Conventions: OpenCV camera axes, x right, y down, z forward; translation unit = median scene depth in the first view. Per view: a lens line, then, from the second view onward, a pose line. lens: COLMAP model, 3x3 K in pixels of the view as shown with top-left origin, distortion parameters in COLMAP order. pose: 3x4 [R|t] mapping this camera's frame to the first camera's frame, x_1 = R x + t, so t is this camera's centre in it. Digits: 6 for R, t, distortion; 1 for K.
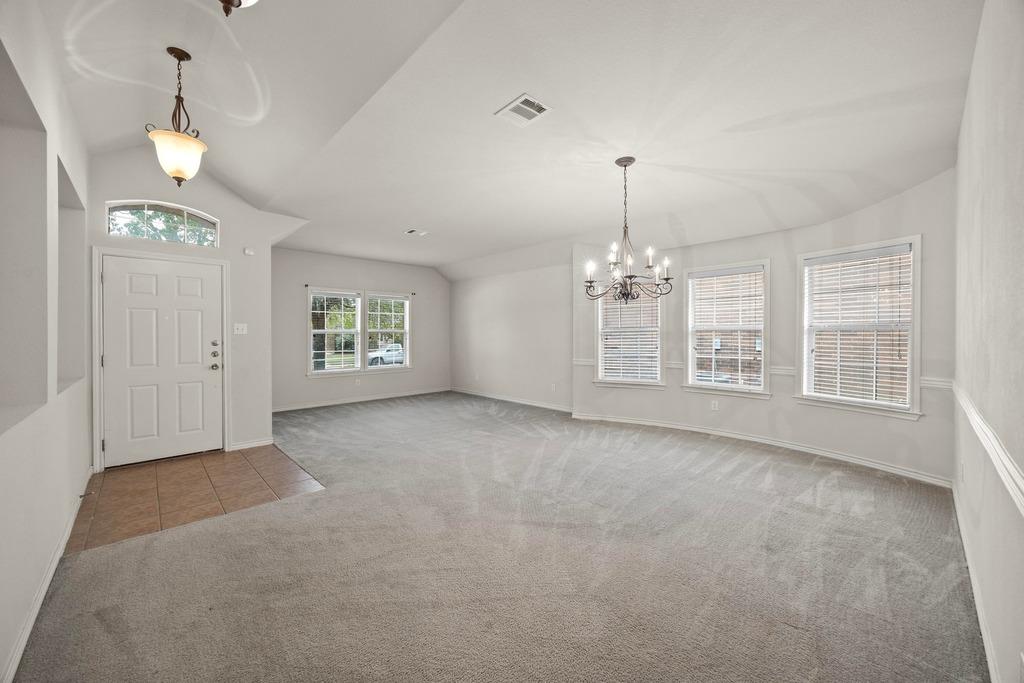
lens RADIAL K [[398.4, 0, 515.5], [0, 398.4, 336.5], [0, 0, 1]] dist [-0.000255, -0.000052]
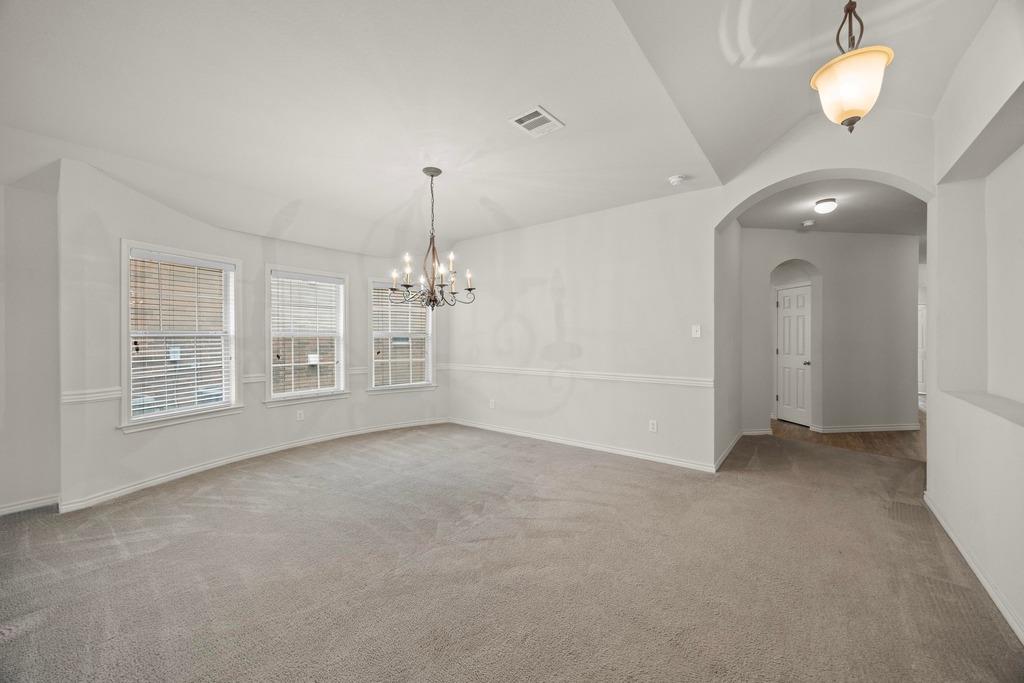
lens RADIAL K [[398.4, 0, 515.3], [0, 398.4, 341.5], [0, 0, 1]] dist [-0.000255, -0.000052]
pose [[-0.165774, -0.002540, 0.986161, -0.573374], [0.010338, 0.999937, 0.004313, -0.002115], [-0.986110, 0.010910, -0.165737, 0.715279]]
